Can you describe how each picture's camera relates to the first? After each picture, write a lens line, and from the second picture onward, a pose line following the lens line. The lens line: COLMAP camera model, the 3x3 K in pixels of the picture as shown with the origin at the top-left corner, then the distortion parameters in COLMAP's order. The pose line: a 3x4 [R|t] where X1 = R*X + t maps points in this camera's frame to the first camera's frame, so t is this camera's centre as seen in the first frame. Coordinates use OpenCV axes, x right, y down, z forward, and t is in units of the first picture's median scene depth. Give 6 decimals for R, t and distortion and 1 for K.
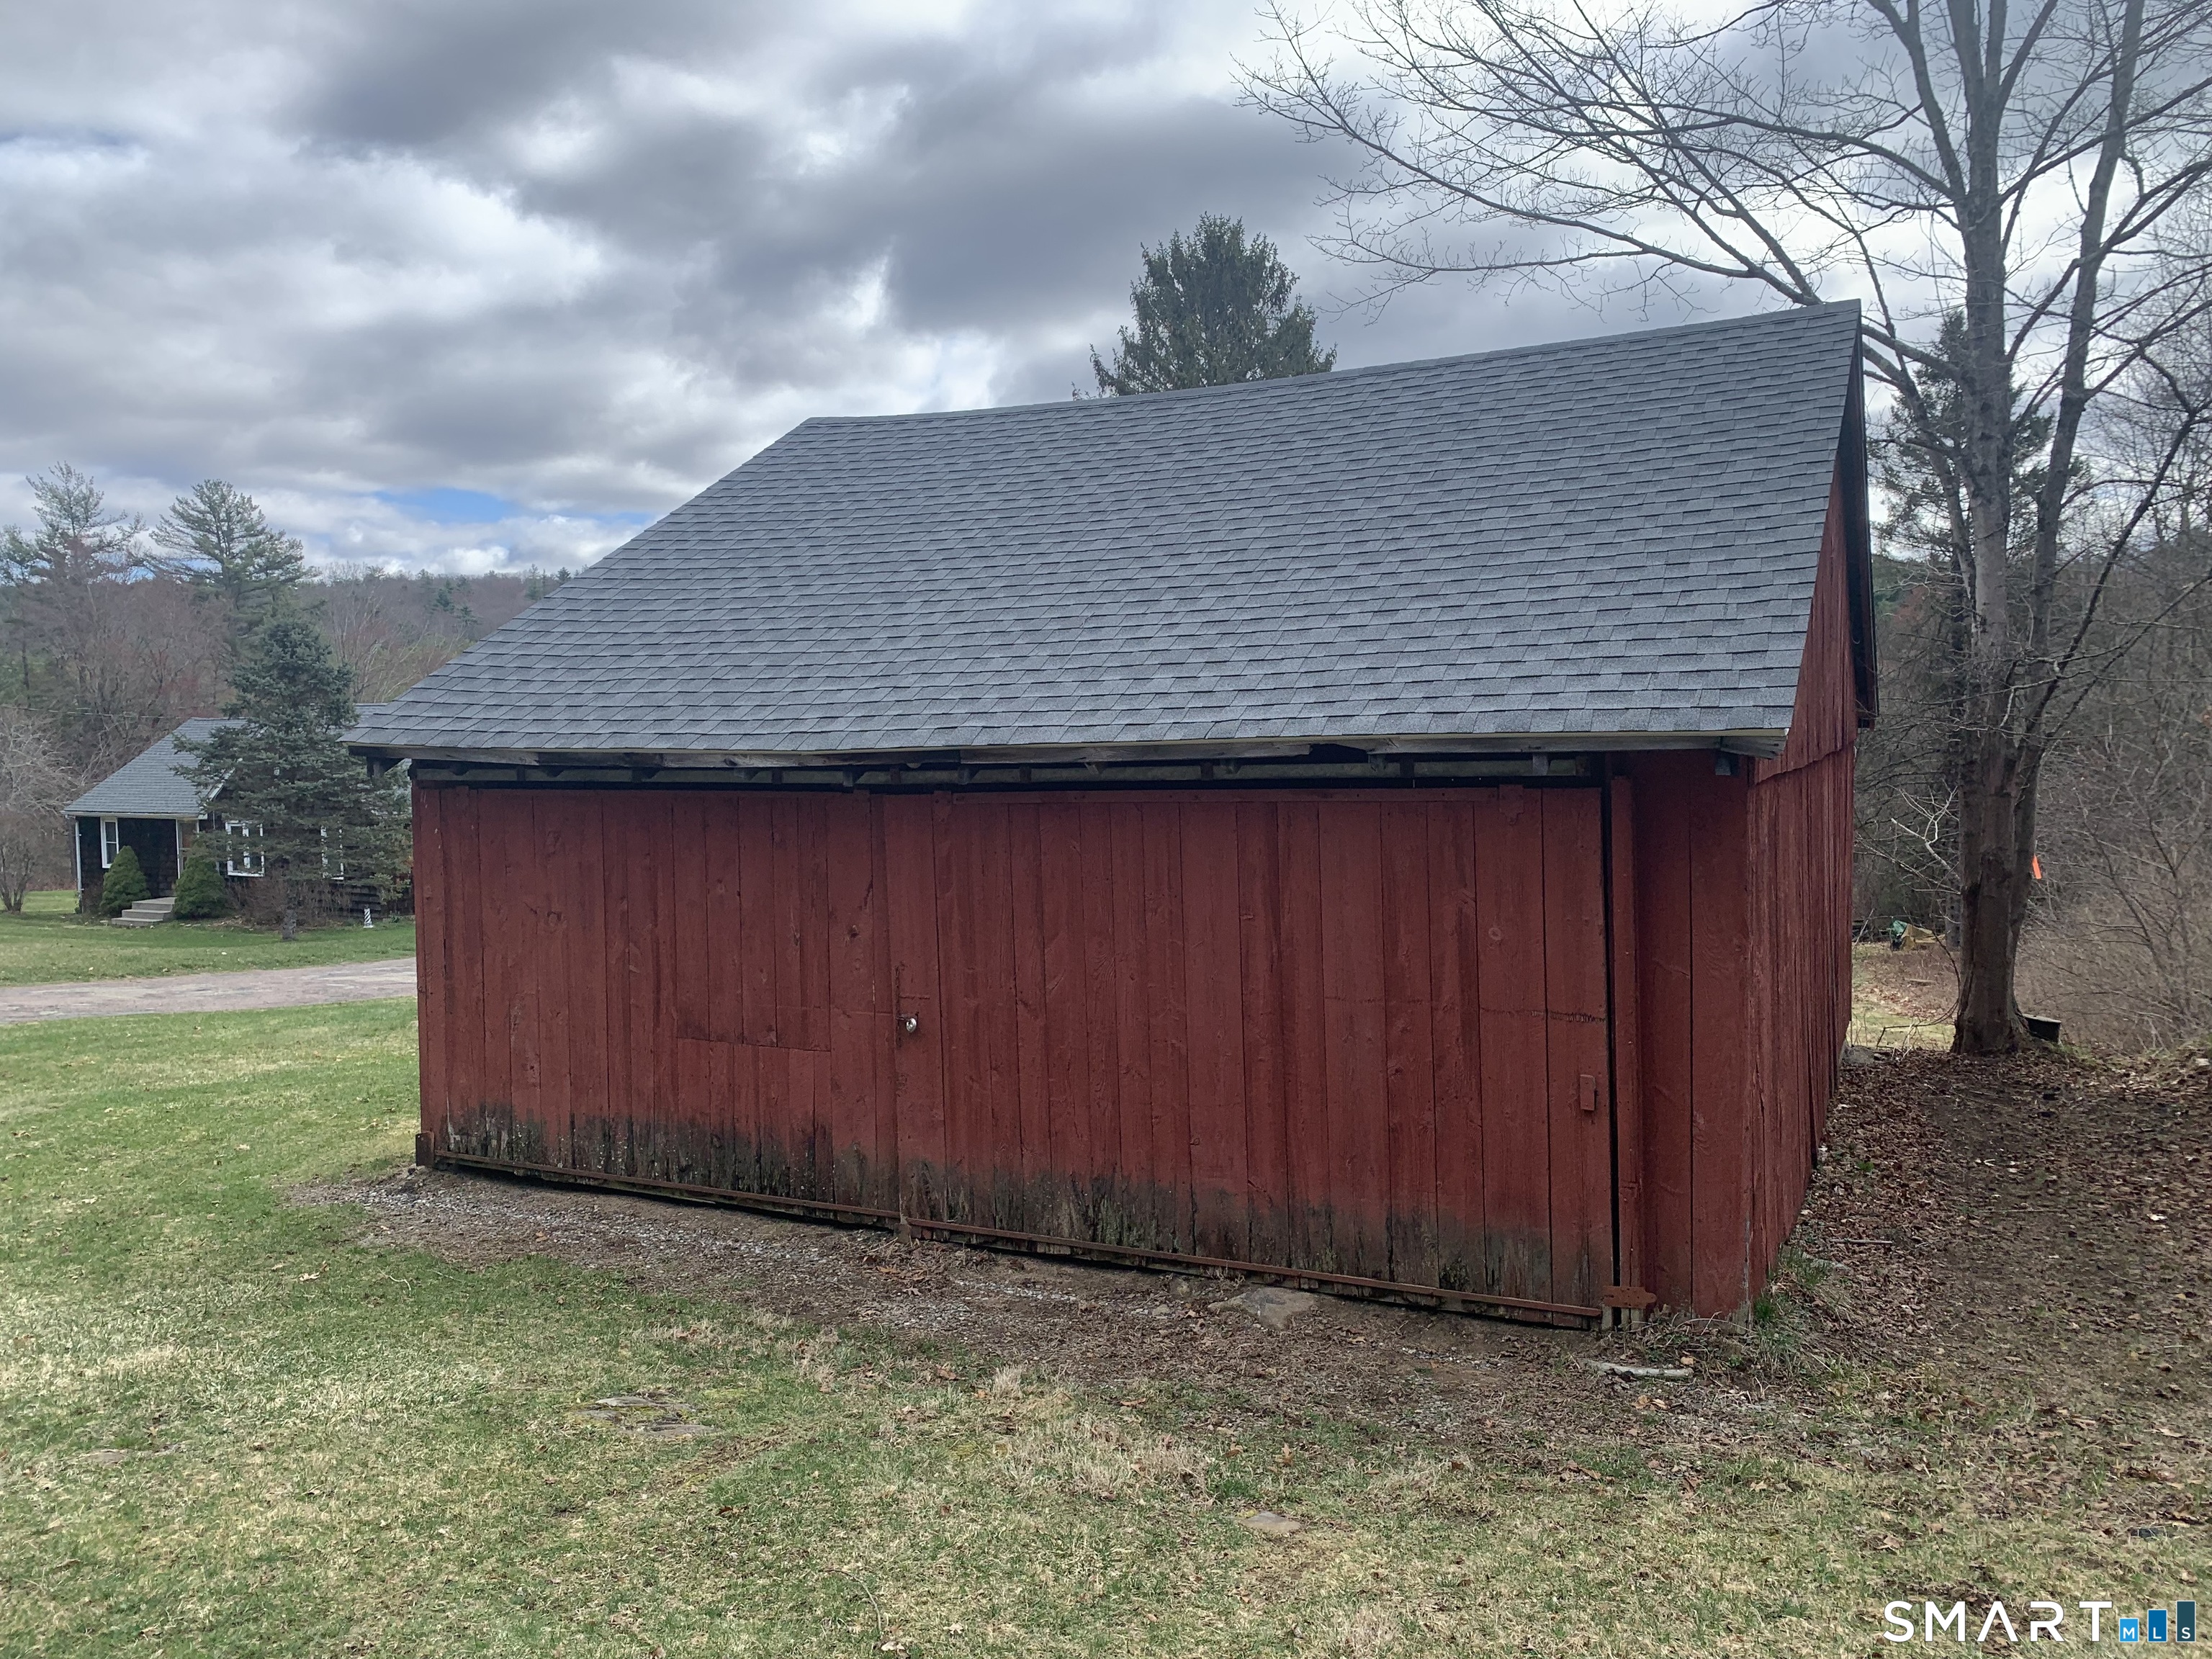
lens RADIAL K [[1648.4, 0, 1106.0], [0, 1648.4, 829.5], [0, 0, 1]] dist [0.054917, -0.095317]
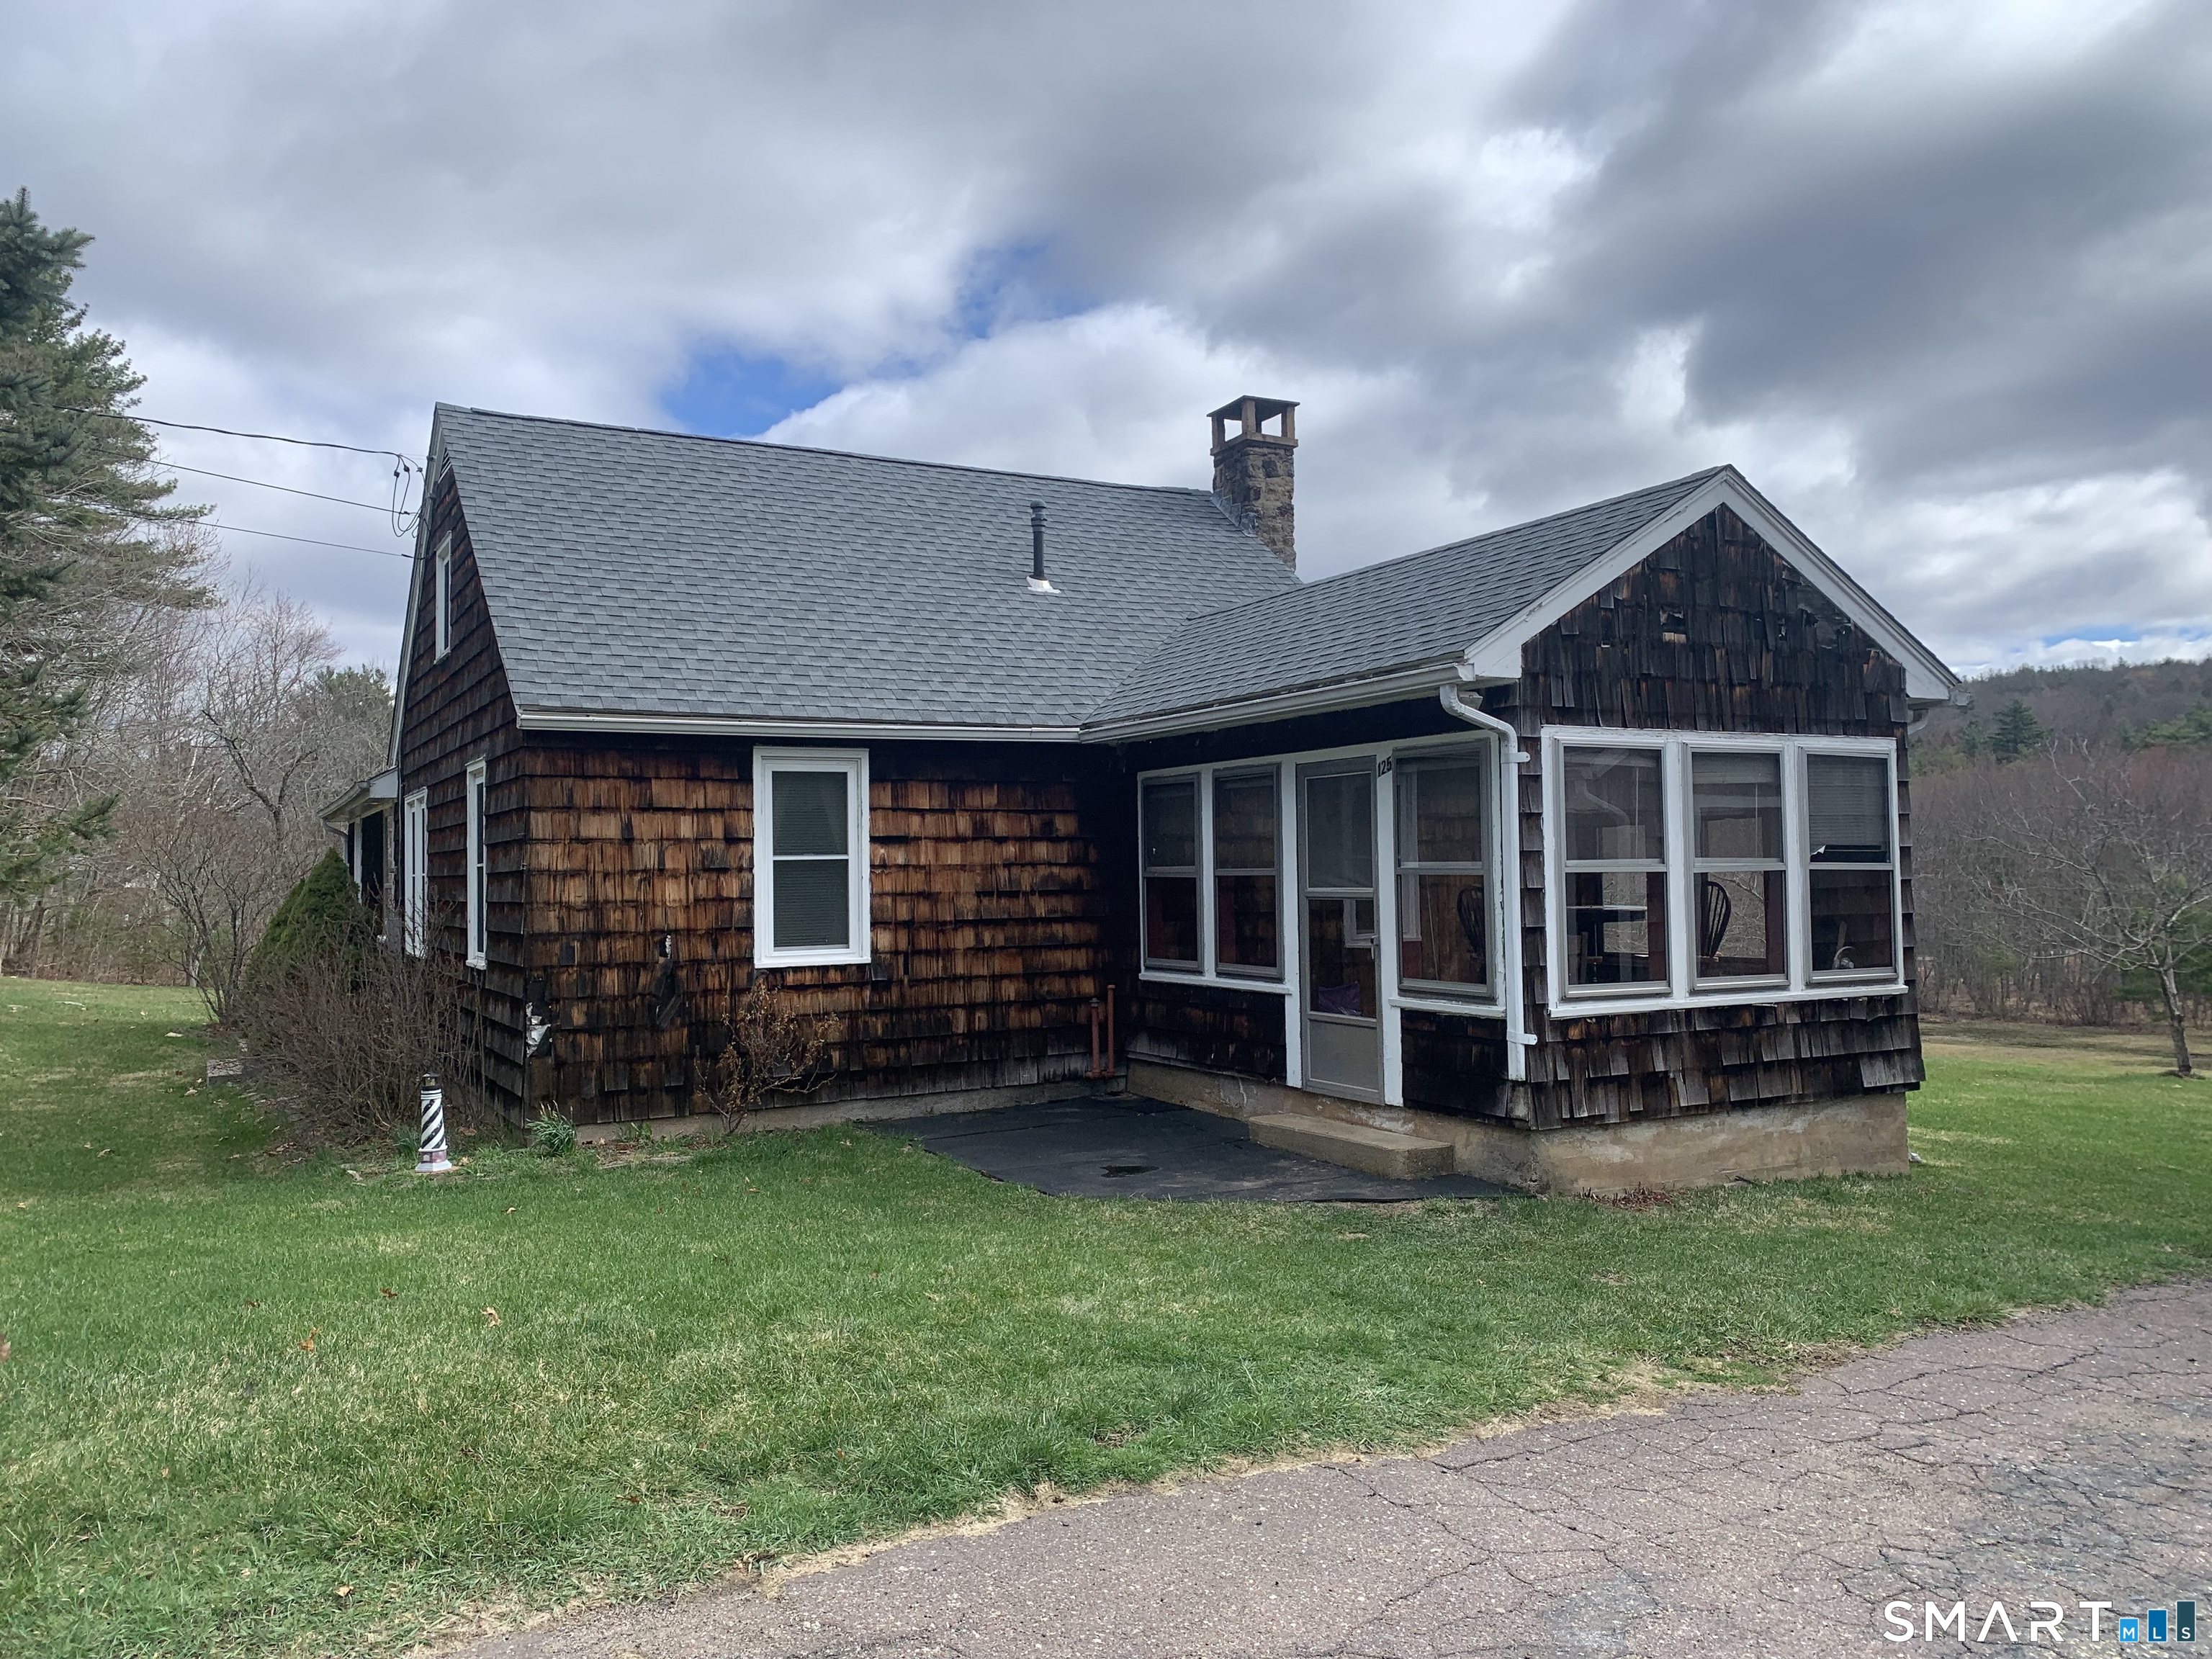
lens RADIAL K [[1648.4, 0, 1106.0], [0, 1648.4, 829.5], [0, 0, 1]] dist [0.054917, -0.095317]
pose [[0.840171, -0.022732, -0.541846, -0.196813], [-0.017427, 0.997473, -0.068870, 0.020899], [0.542042, 0.067305, 0.837652, 0.723860]]
